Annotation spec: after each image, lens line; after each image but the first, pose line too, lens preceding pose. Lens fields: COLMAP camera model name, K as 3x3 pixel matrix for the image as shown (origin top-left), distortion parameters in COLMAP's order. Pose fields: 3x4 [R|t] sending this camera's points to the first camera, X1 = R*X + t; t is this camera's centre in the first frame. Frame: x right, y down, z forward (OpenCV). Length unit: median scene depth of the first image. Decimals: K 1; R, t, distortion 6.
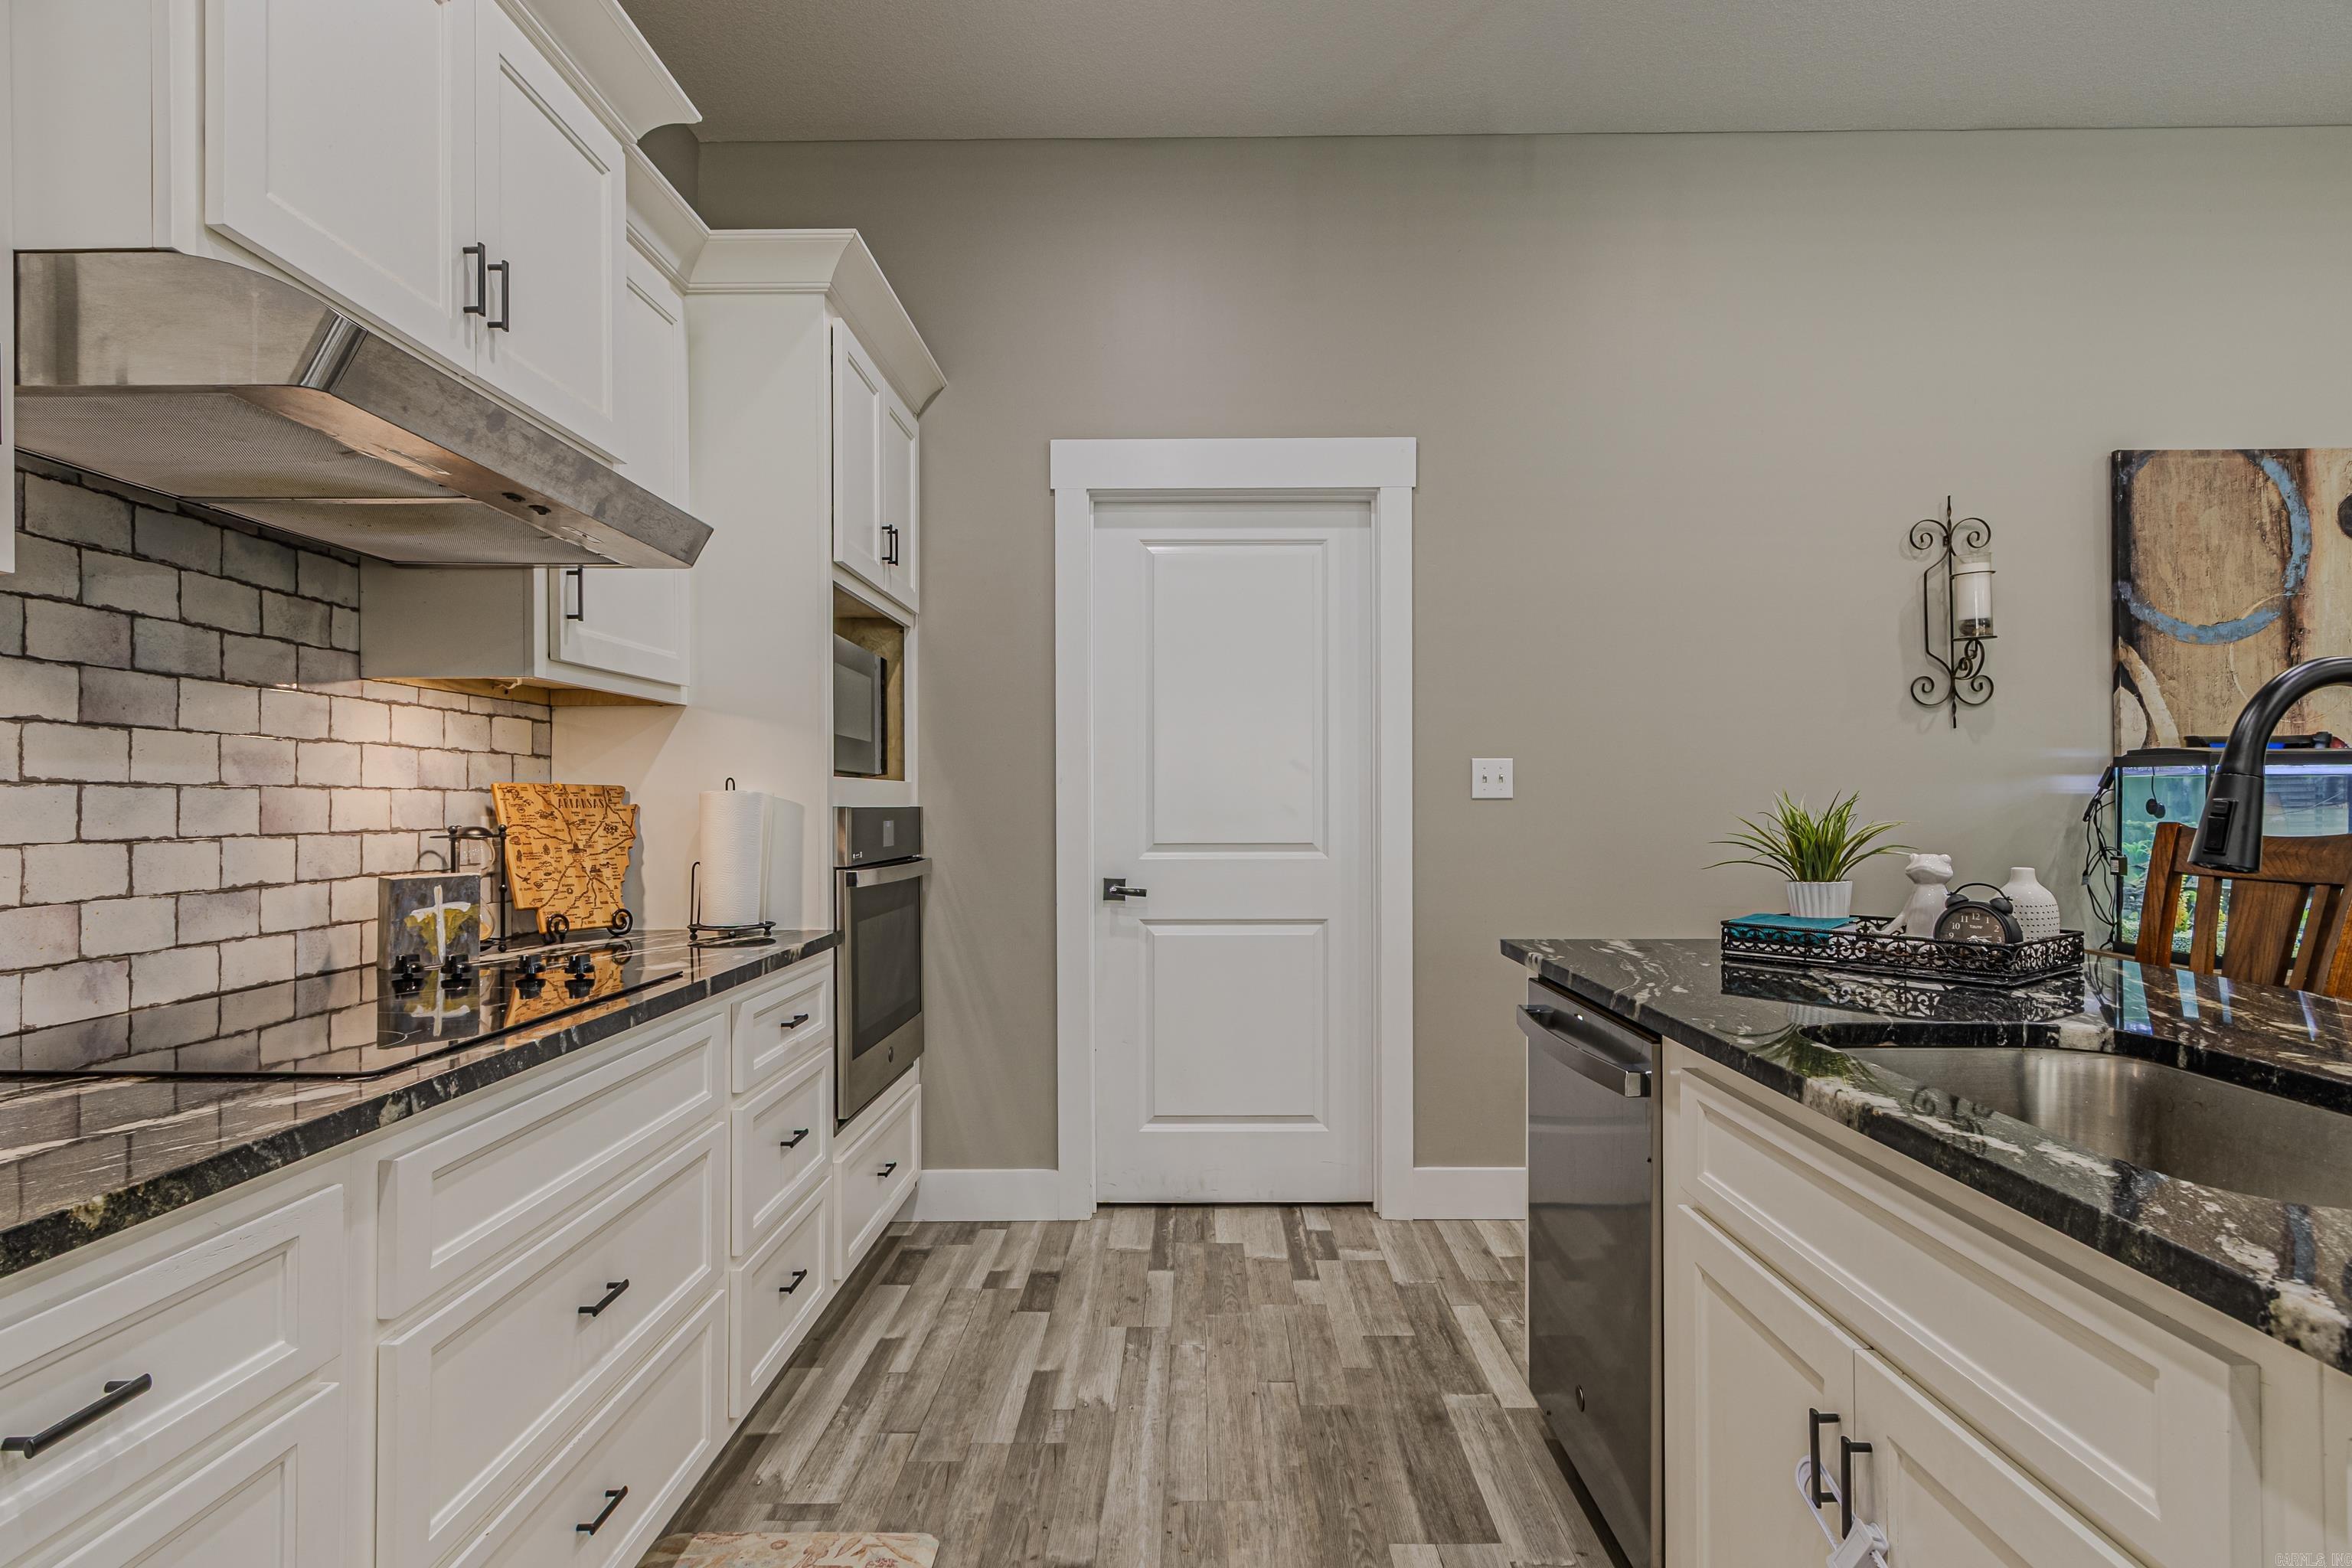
lens RADIAL K [[1268.6, 0, 1199.9], [0, 1268.6, 795.9], [0, 0, 1]] dist [0.002363, 0.000790]
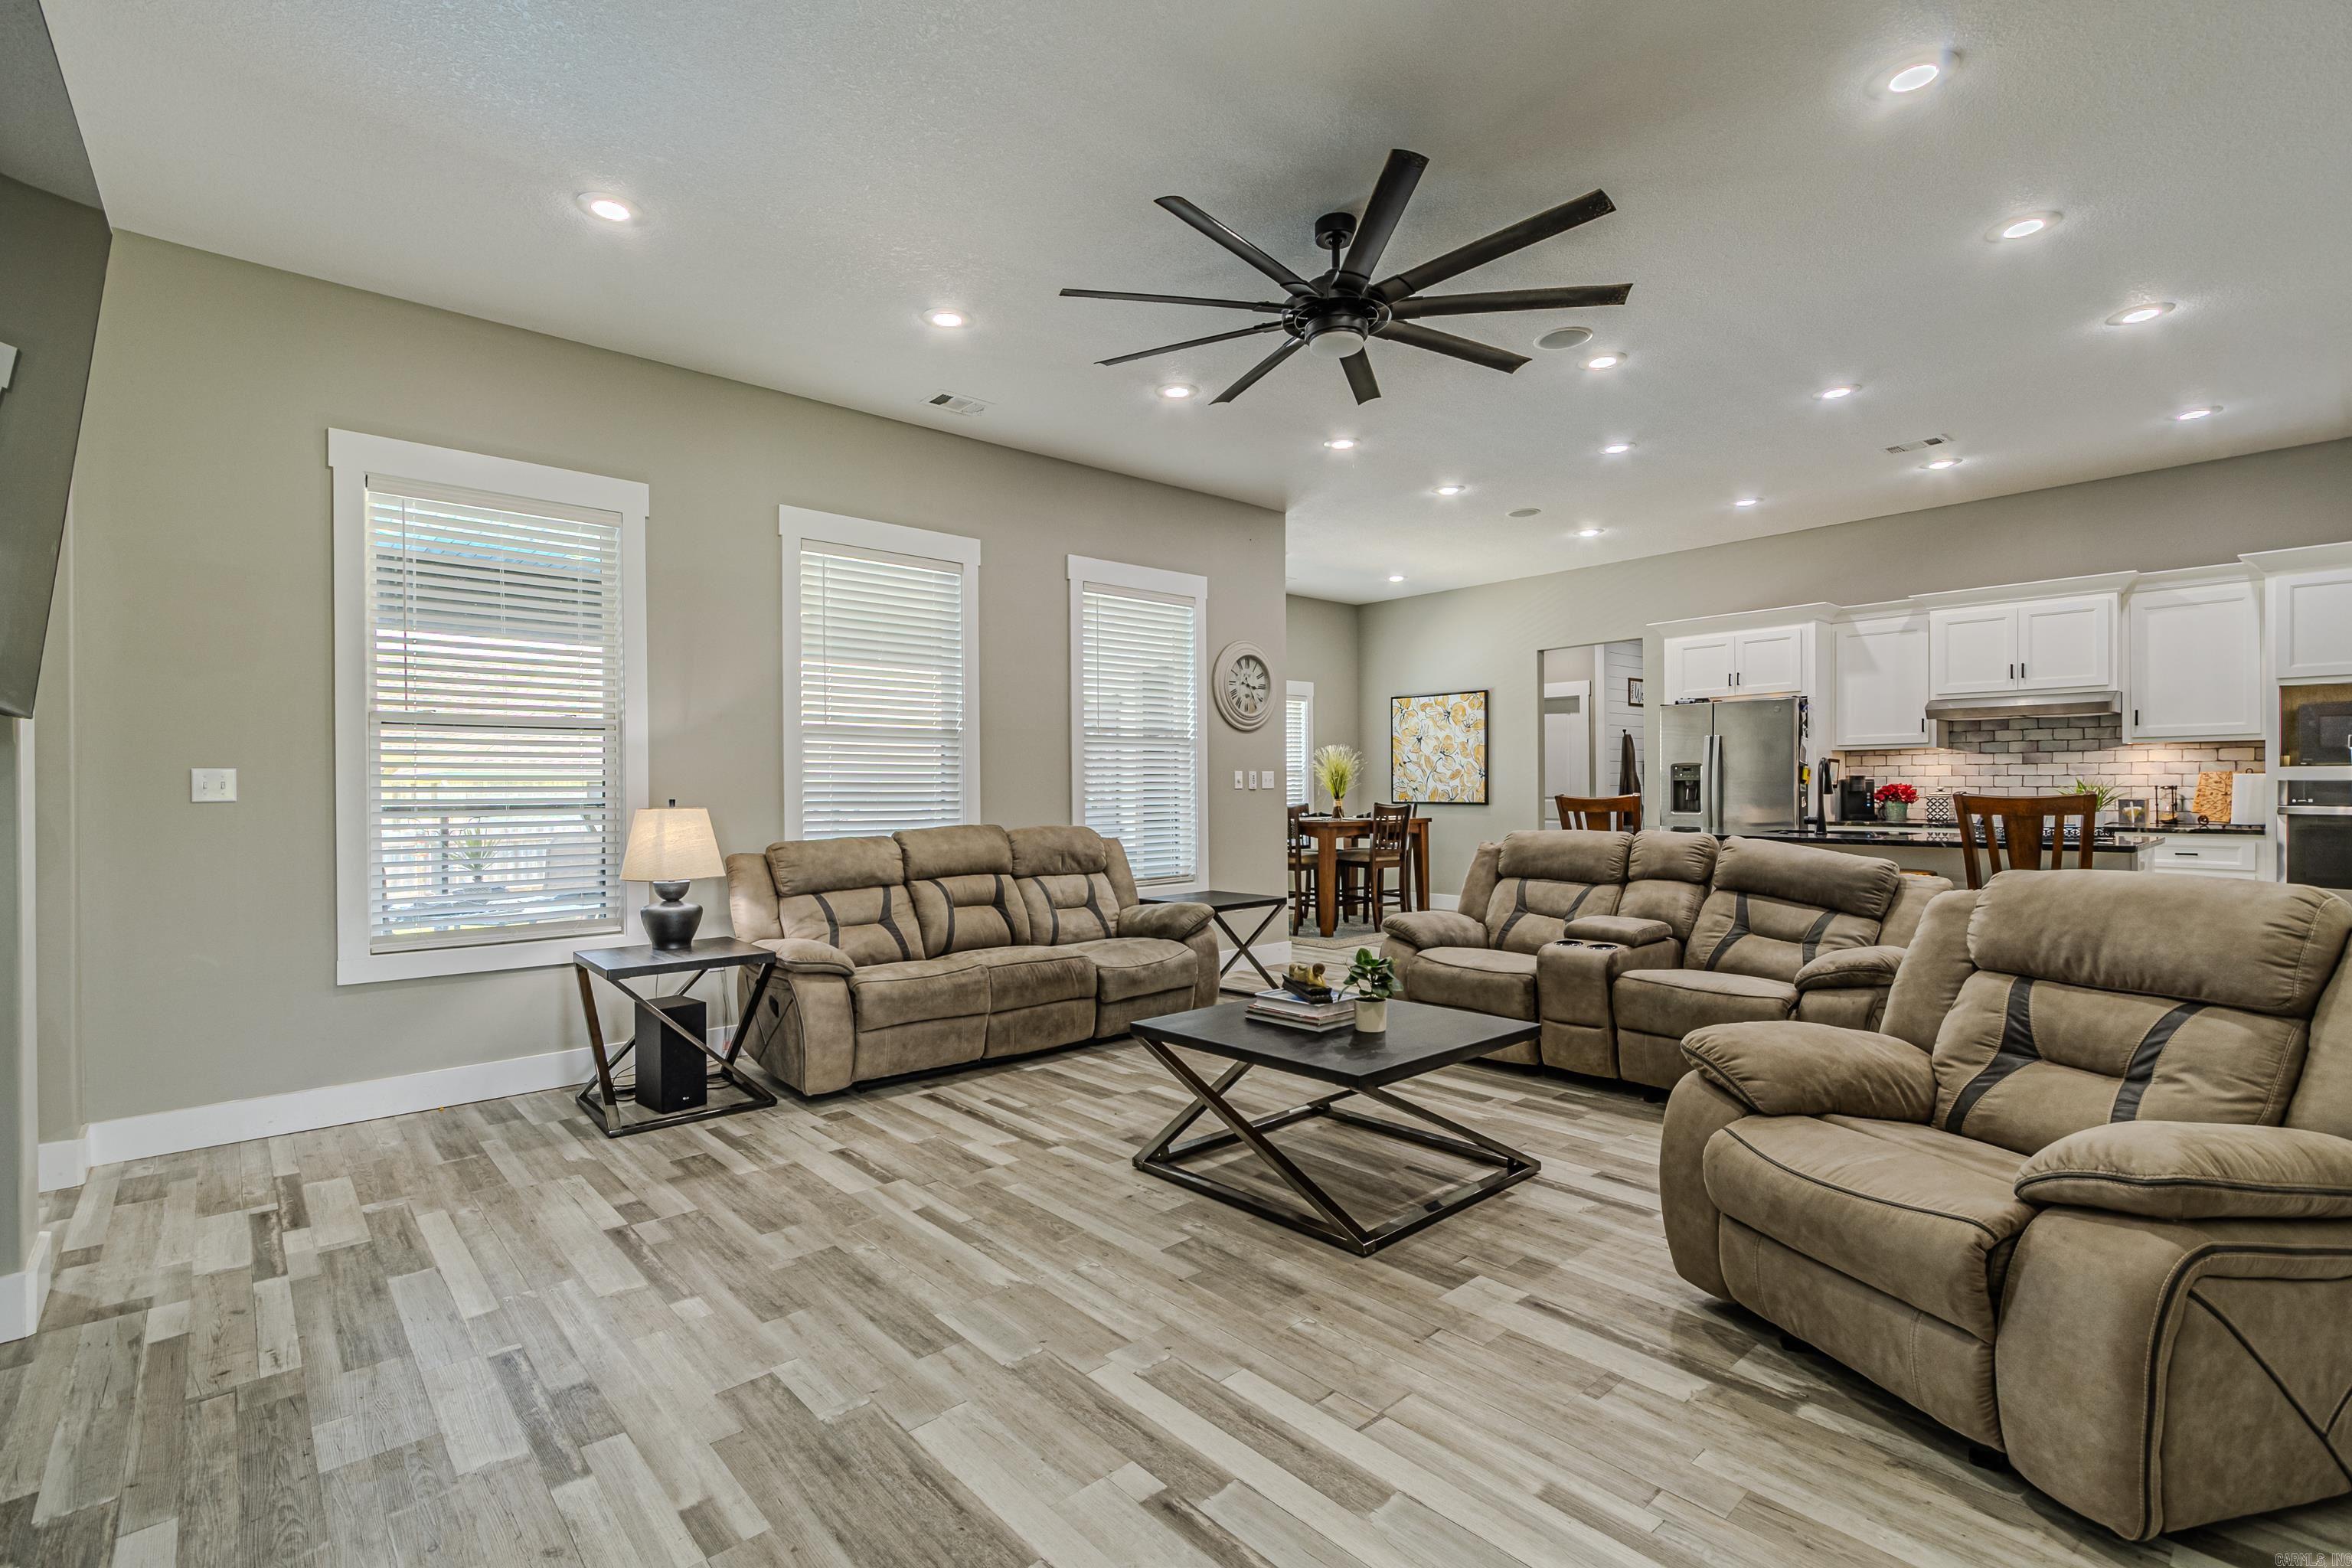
lens RADIAL K [[1055.2, 0, 1187.1], [0, 1055.2, 793.4], [0, 0, 1]] dist [0.009948, 0.001026]
pose [[-0.733712, 0.014957, -0.679296, 2.554592], [0.013682, 0.999880, 0.007238, -0.009004], [0.679323, -0.003983, -0.733829, 1.061894]]
